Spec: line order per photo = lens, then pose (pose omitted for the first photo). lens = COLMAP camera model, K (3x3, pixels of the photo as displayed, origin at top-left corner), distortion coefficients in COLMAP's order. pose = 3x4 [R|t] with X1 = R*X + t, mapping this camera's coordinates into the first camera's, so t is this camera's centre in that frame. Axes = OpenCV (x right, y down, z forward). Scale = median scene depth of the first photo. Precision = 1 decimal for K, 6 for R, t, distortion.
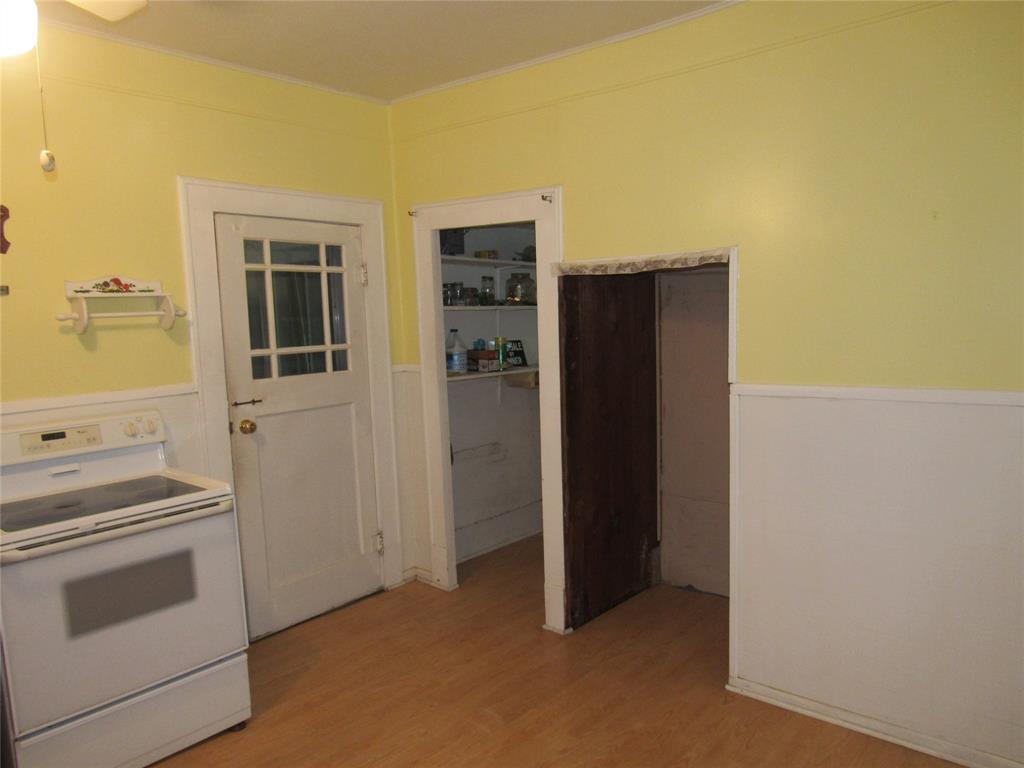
lens RADIAL K [[735.4, 0, 512.0], [0, 735.4, 384.0], [0, 0, 1]] dist [-0.023875, 0.005217]
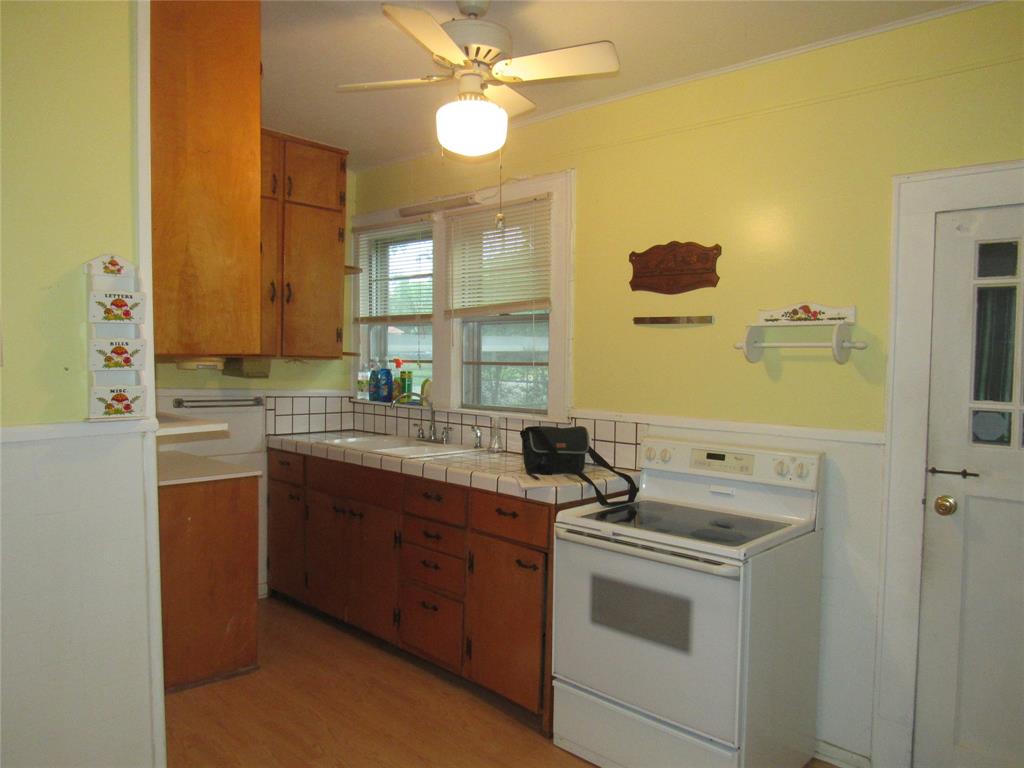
lens RADIAL K [[735.4, 0, 512.0], [0, 735.4, 384.0], [0, 0, 1]] dist [-0.023875, 0.005217]
pose [[-0.039083, 0.081182, -0.995933, 0.403515], [-0.106035, 0.990730, 0.084919, -0.084924], [0.993594, 0.108923, -0.030112, 0.664713]]
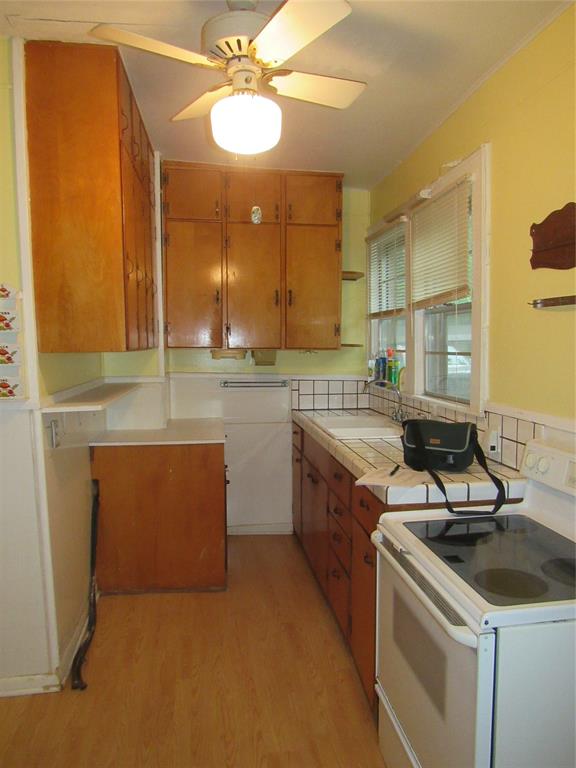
lens RADIAL K [[551.5, 0, 288.0], [0, 551.5, 384.0], [0, 0, 1]] dist [-0.023875, 0.005217]
pose [[-0.649272, 0.107995, -0.752850, 0.042885], [-0.033666, 0.984816, 0.170305, -0.112945], [0.759811, 0.135920, -0.635777, 1.024443]]
